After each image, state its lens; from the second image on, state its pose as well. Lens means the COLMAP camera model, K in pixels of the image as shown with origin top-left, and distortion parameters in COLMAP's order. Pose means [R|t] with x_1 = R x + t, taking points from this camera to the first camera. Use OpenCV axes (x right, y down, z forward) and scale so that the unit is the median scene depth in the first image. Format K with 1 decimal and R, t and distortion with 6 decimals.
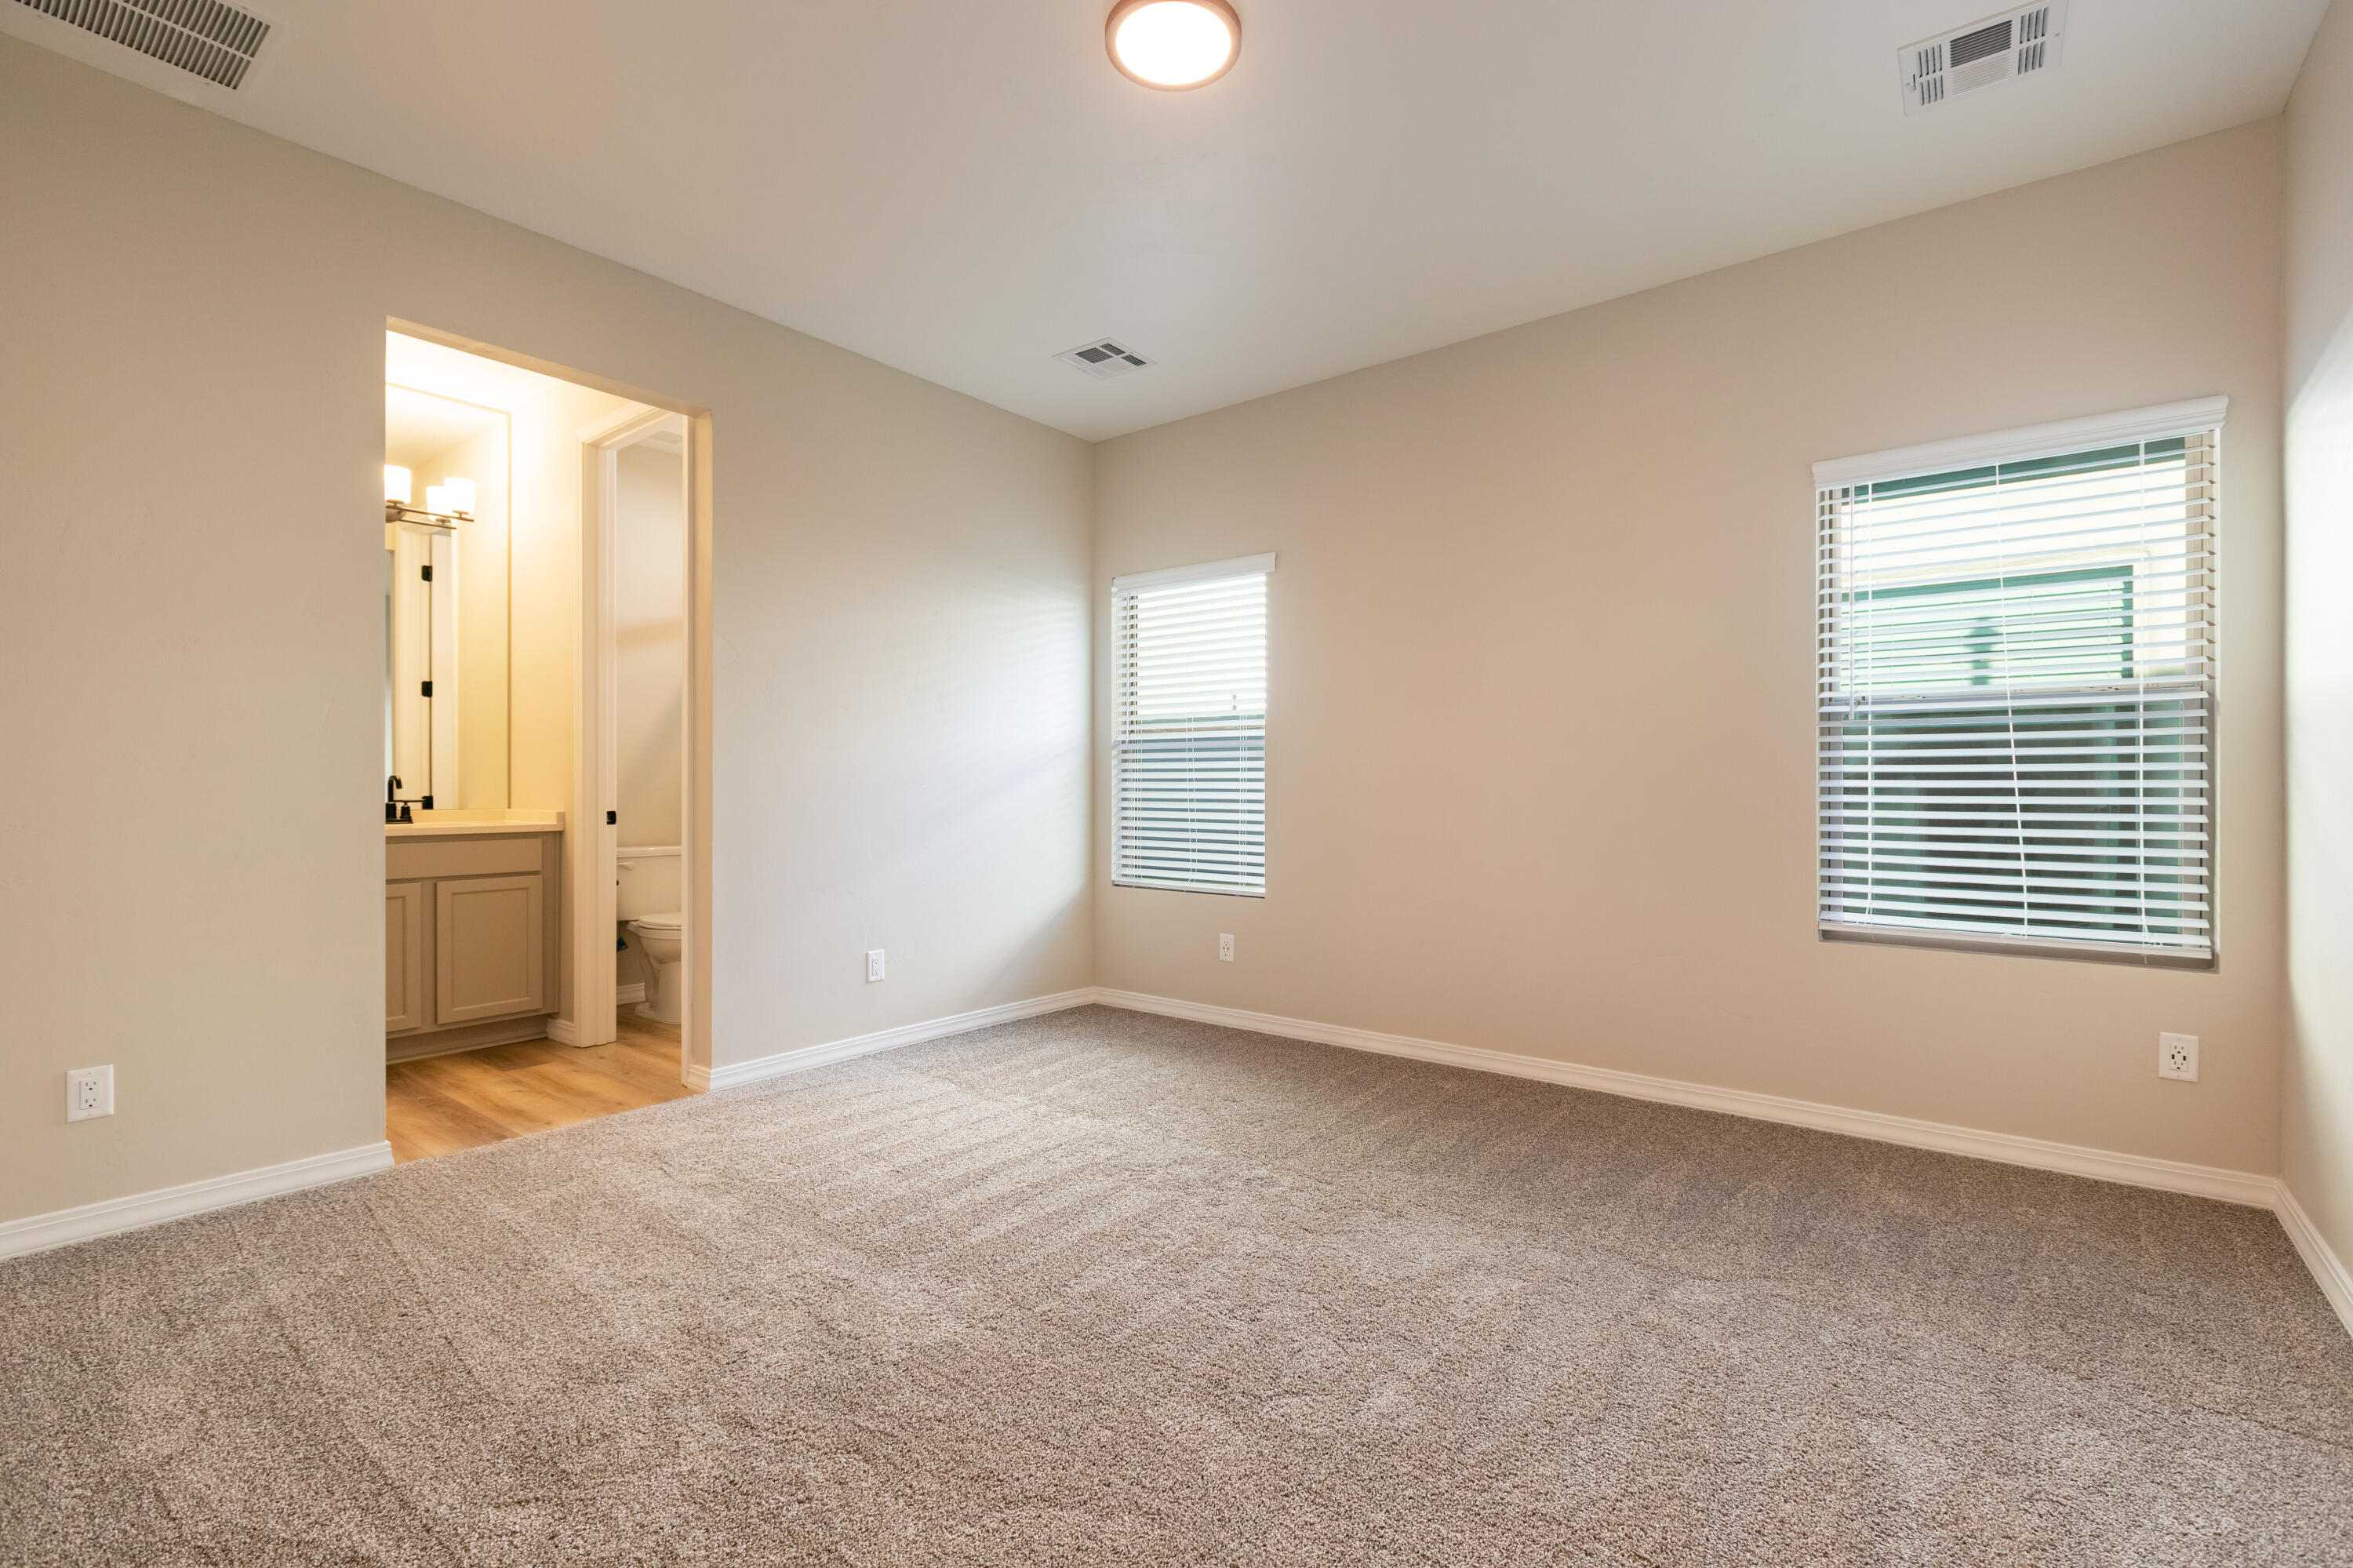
lens RADIAL K [[1058.3, 0, 1176.5], [0, 1058.3, 784.0], [0, 0, 1]] dist [-0.002340, -0.000382]
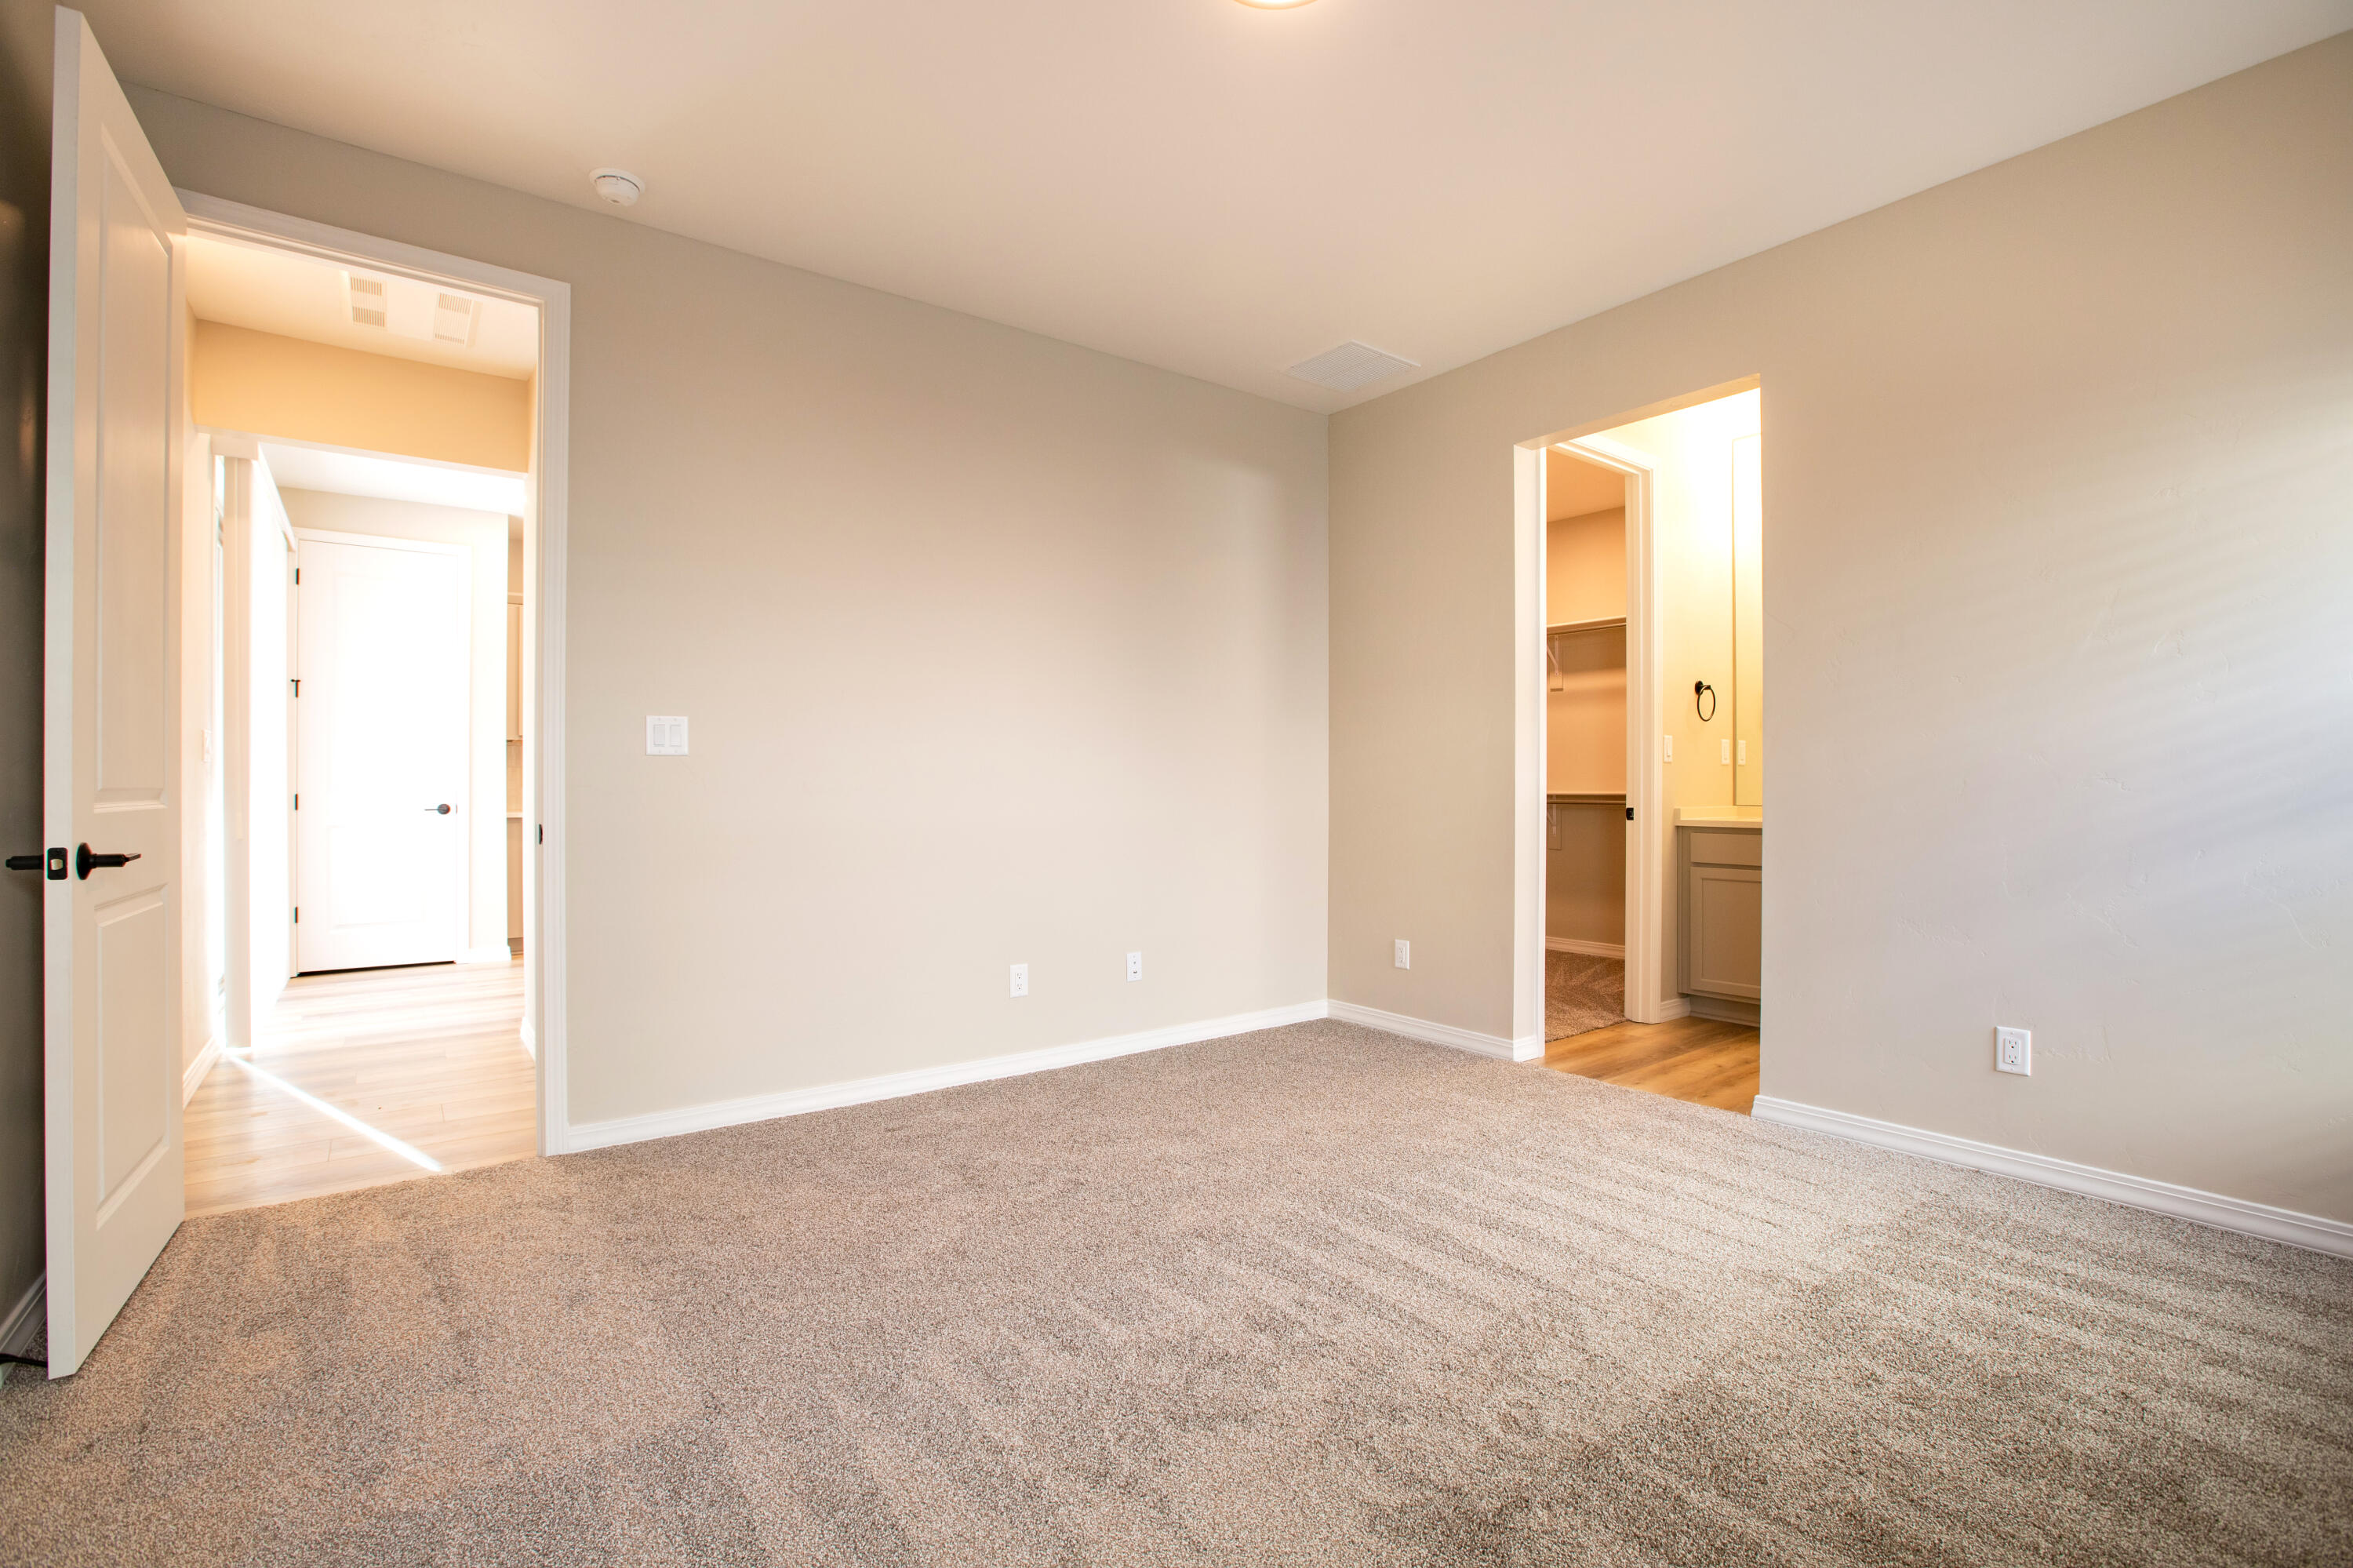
lens RADIAL K [[1058.3, 0, 1176.5], [0, 1058.3, 784.0], [0, 0, 1]] dist [-0.002340, -0.000382]
pose [[-0.264493, -0.003197, -0.964382, 0.610954], [0.008626, 0.999947, -0.005681, 0.001338], [0.964349, -0.009821, -0.264451, 0.800598]]
